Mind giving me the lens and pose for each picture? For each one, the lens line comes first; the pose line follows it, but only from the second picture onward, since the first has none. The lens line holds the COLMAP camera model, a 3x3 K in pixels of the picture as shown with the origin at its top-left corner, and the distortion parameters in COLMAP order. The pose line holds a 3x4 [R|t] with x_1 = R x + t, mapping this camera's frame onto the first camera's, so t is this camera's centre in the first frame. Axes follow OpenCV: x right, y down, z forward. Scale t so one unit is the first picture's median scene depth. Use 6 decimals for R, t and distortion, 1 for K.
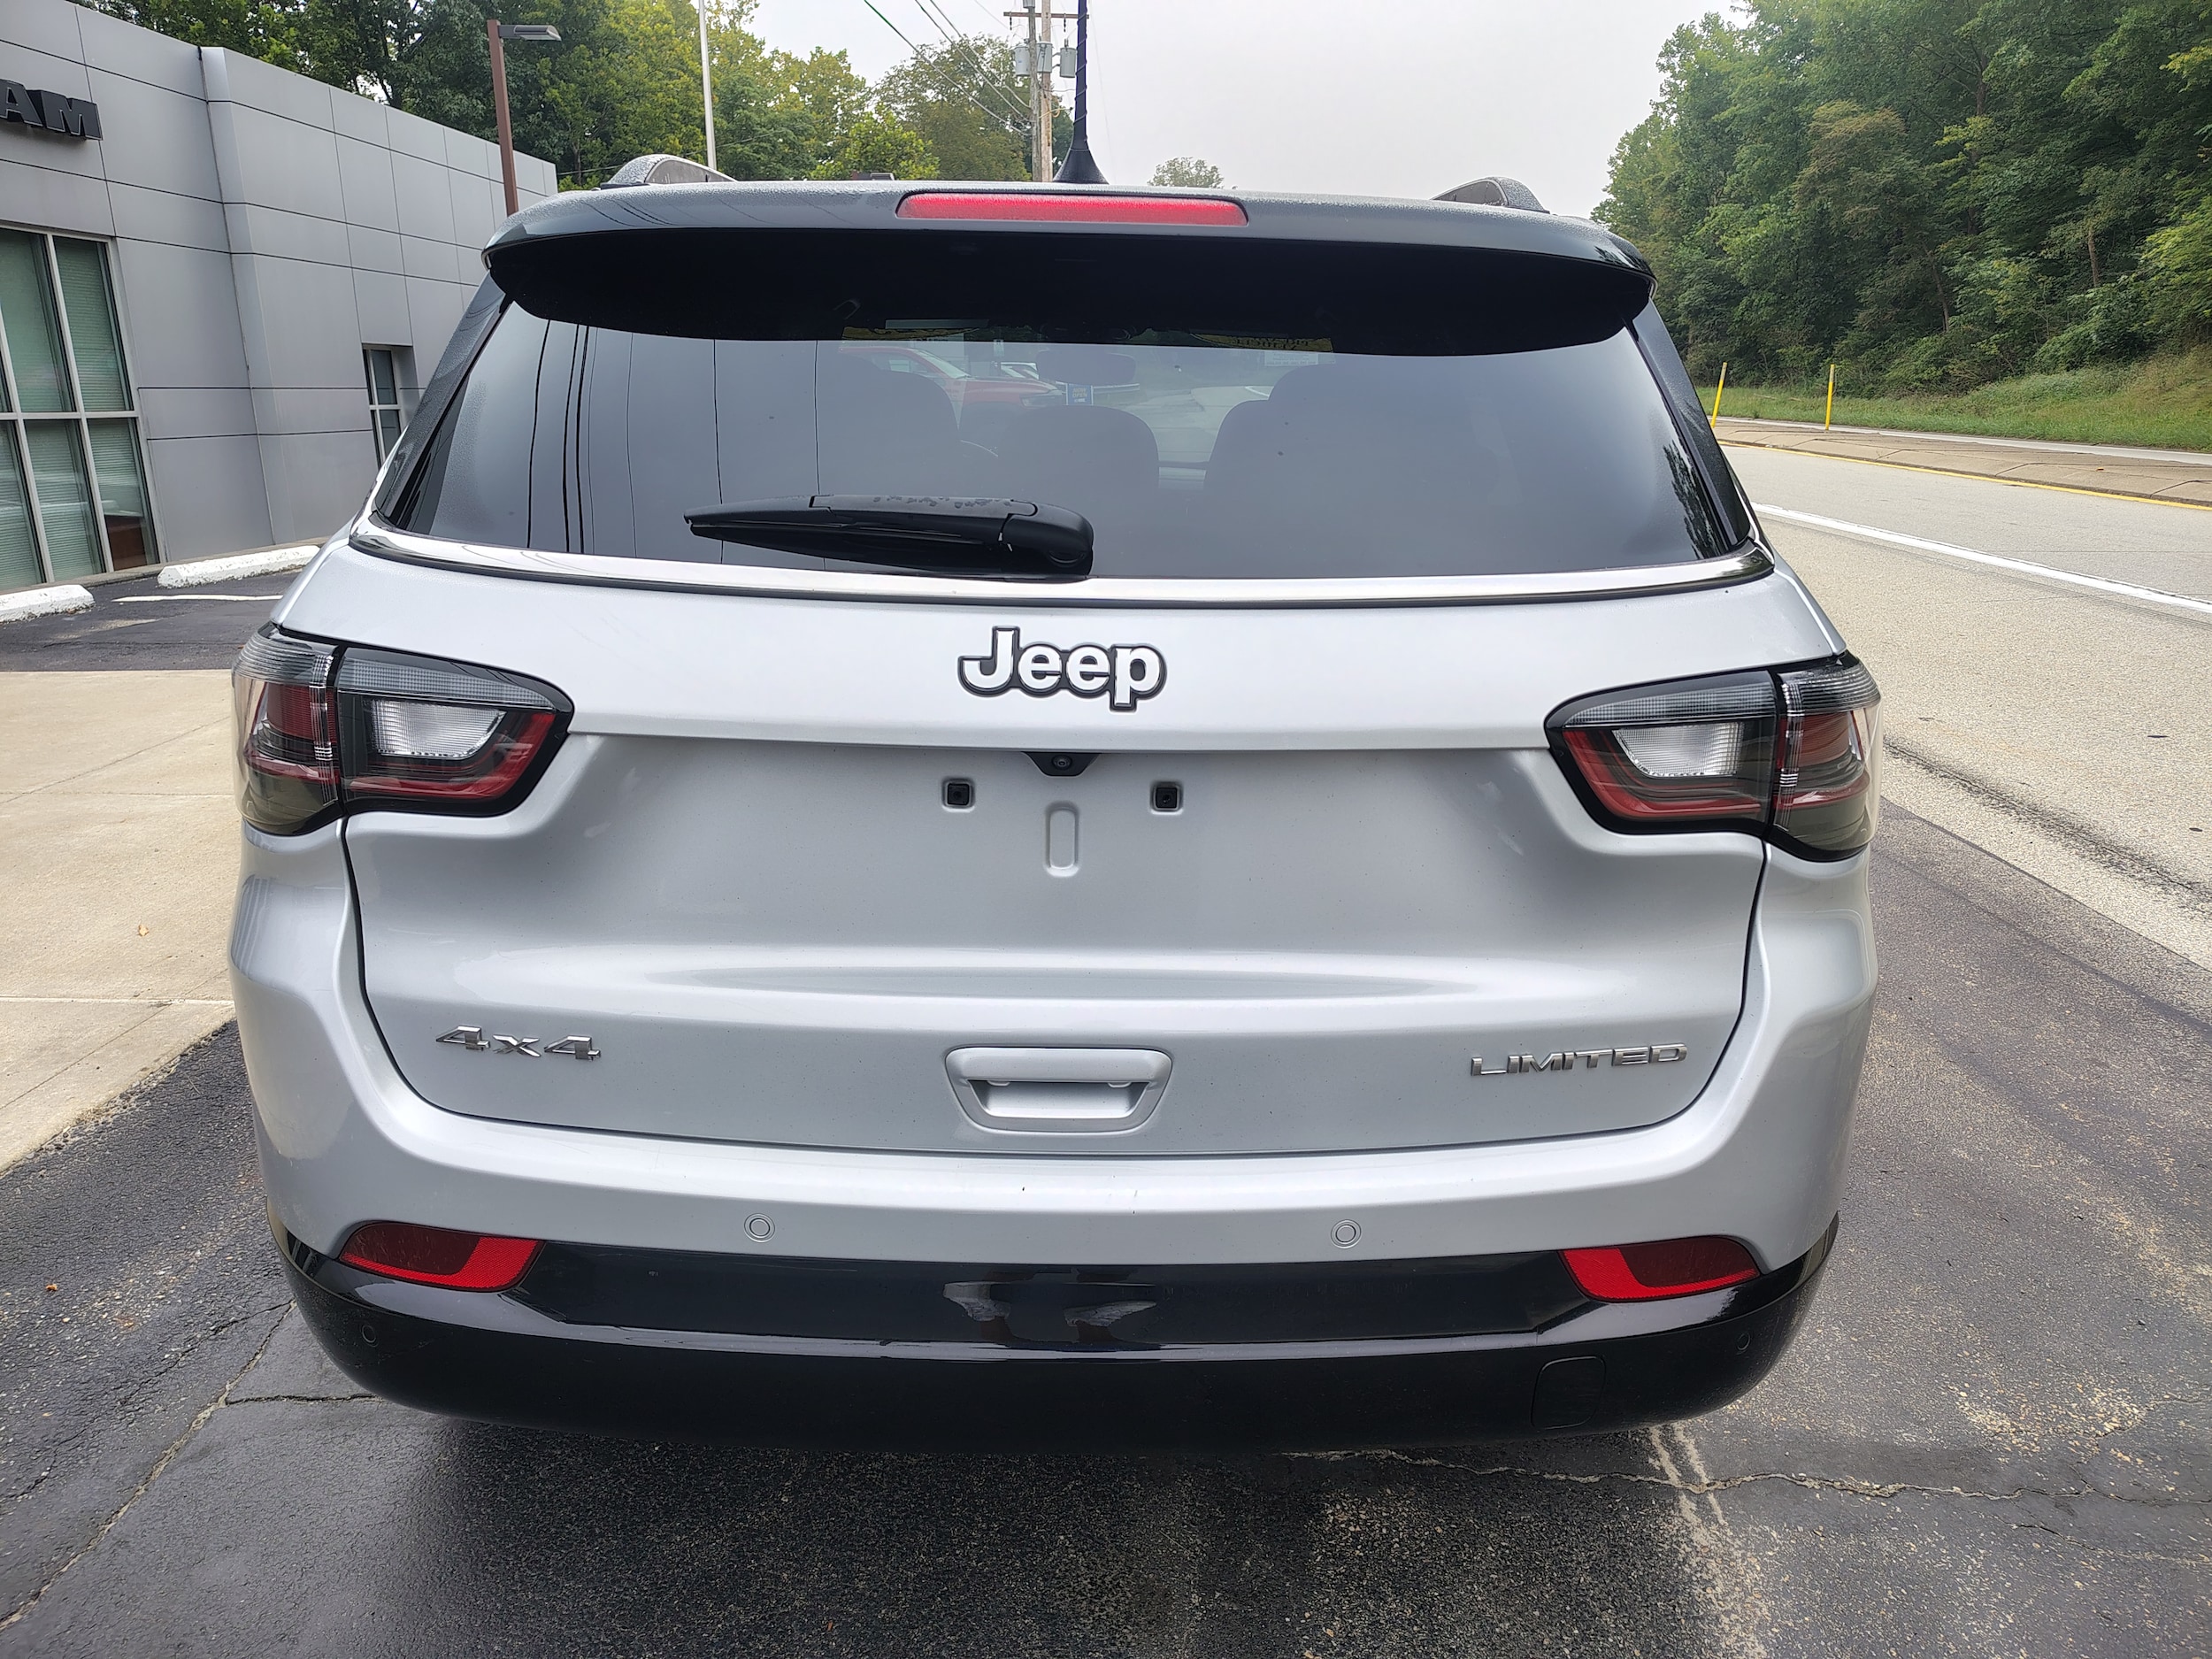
lens RADIAL K [[1517.2, 0, 1127.7], [0, 1517.2, 839.4], [0, 0, 1]] dist [0.018667, -0.013637]
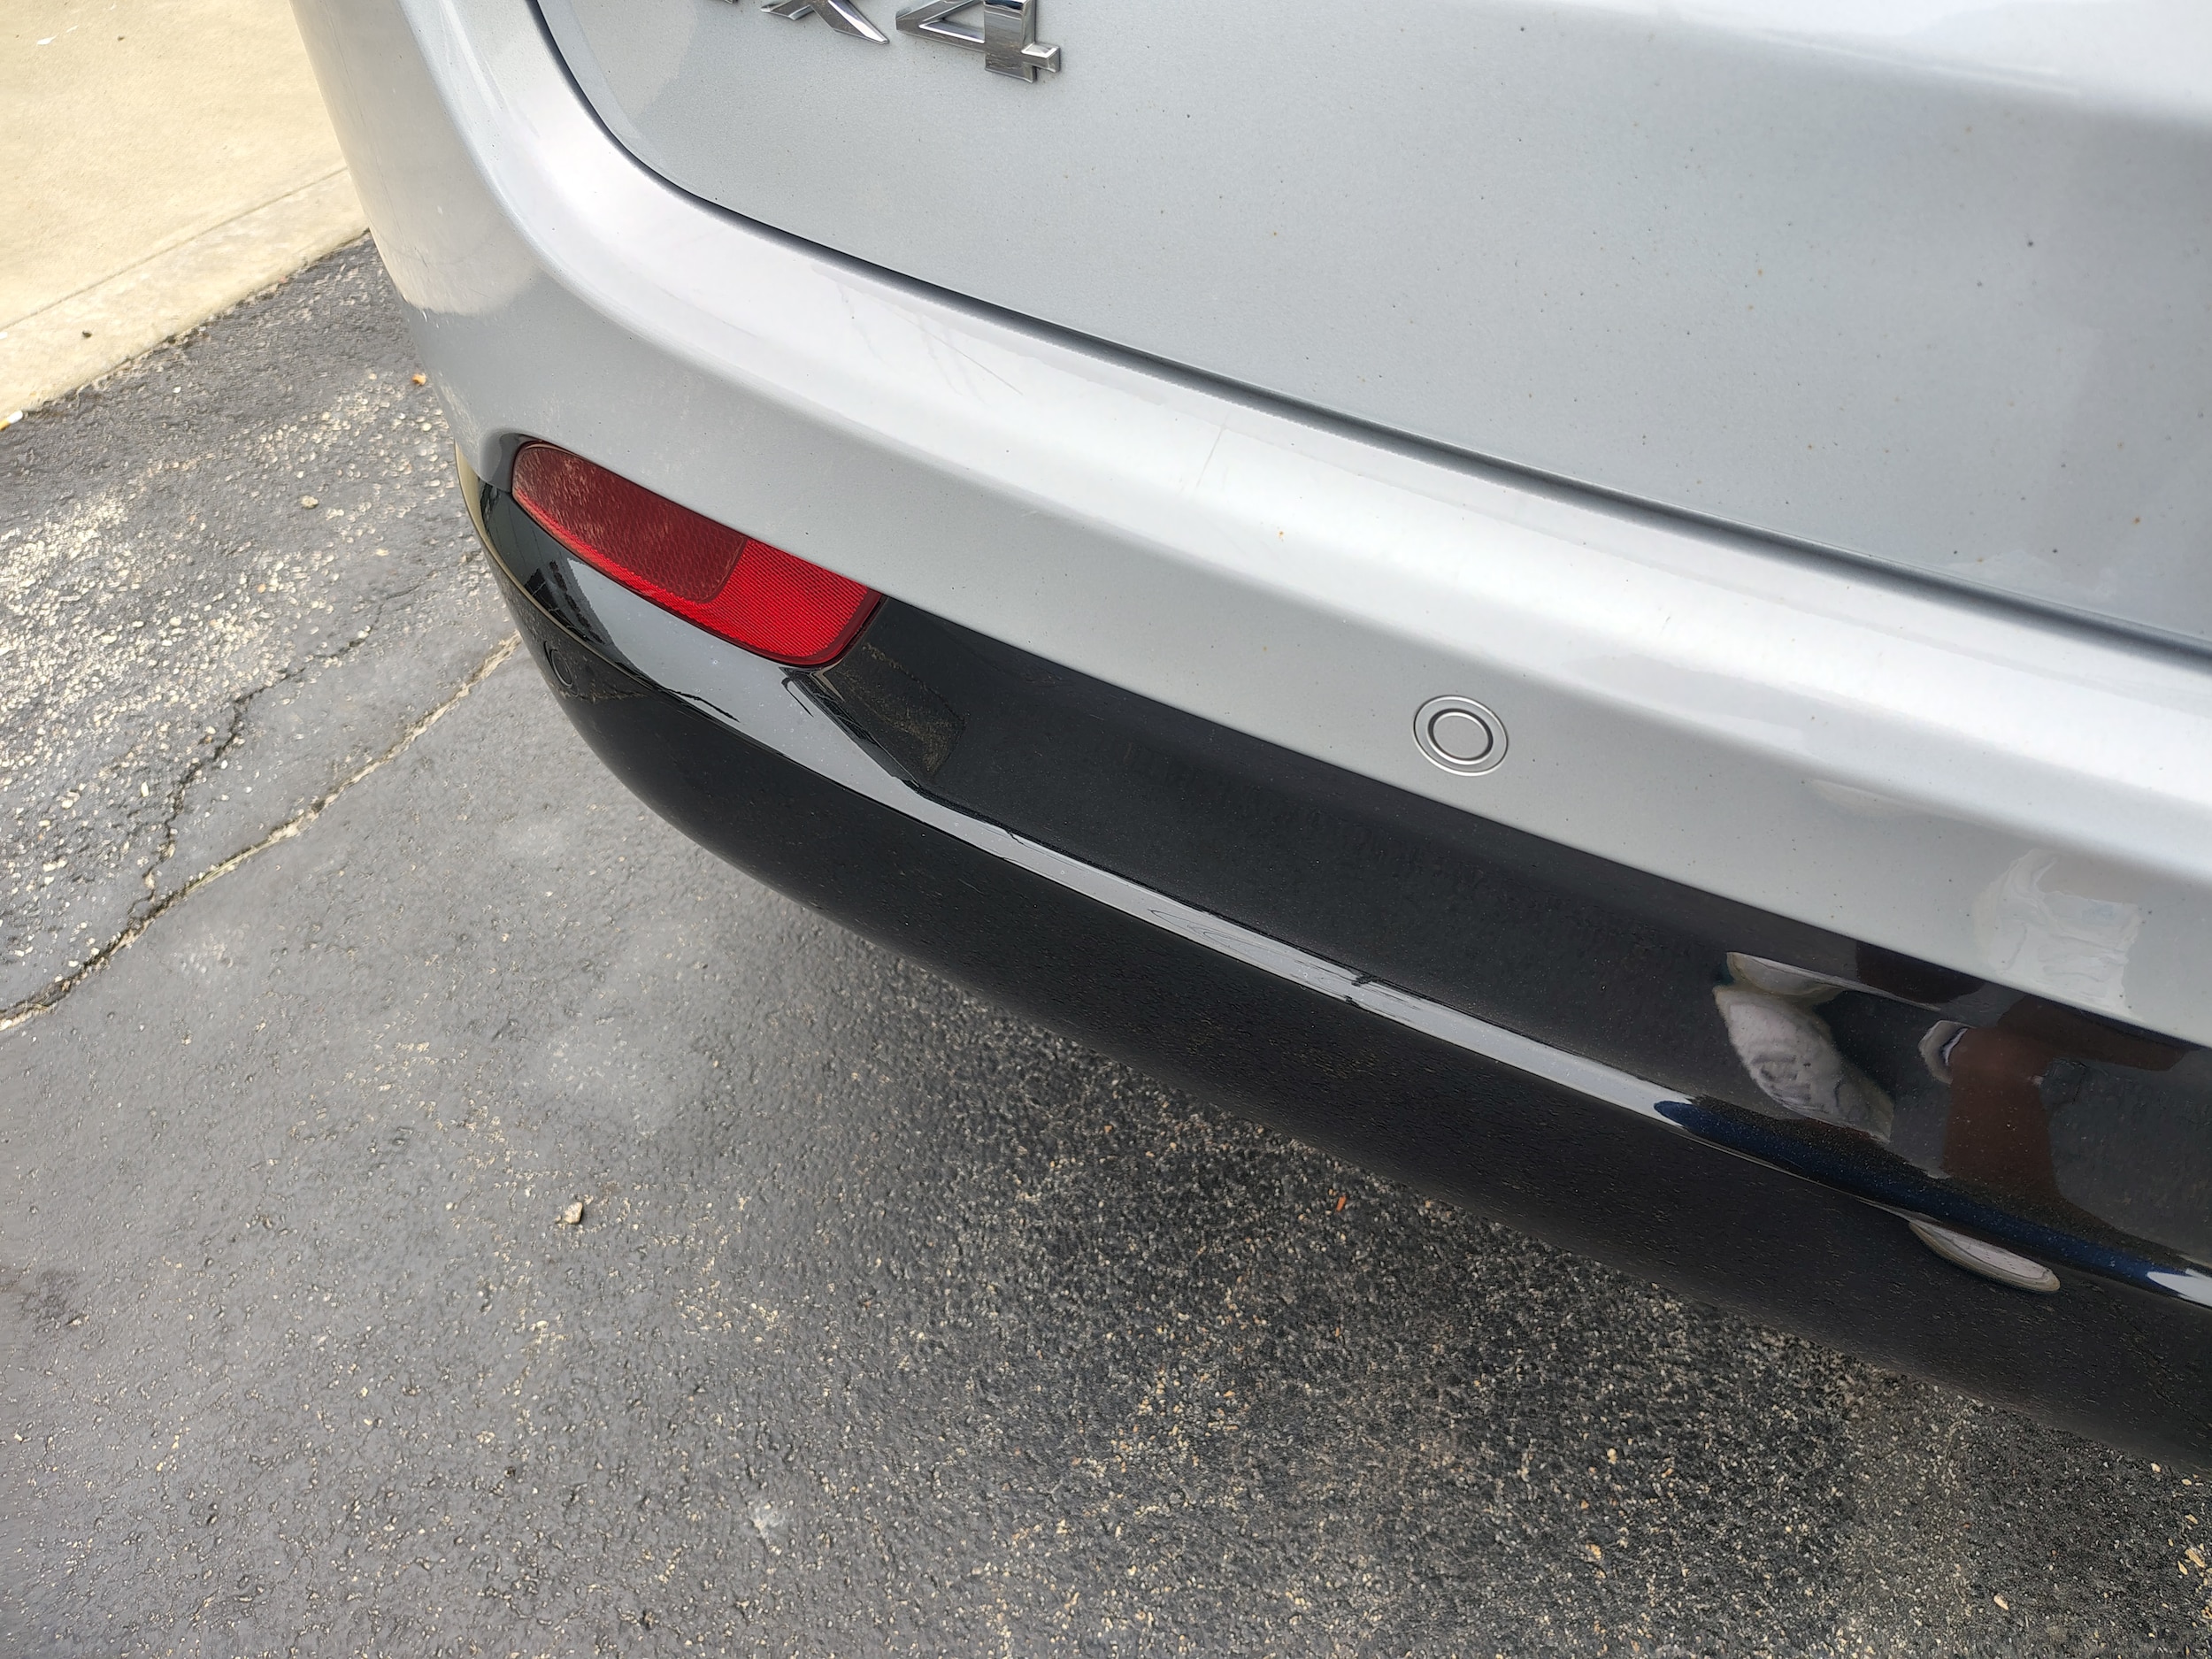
lens RADIAL K [[1517.2, 0, 1124.7], [0, 1517.2, 825.1], [0, 0, 1]] dist [0.018667, -0.013637]
pose [[0.930753, 0.269618, -0.246994, -0.164649], [-0.121443, 0.865090, 0.486693, 0.094344], [0.344893, -0.422995, 0.837928, 0.514598]]
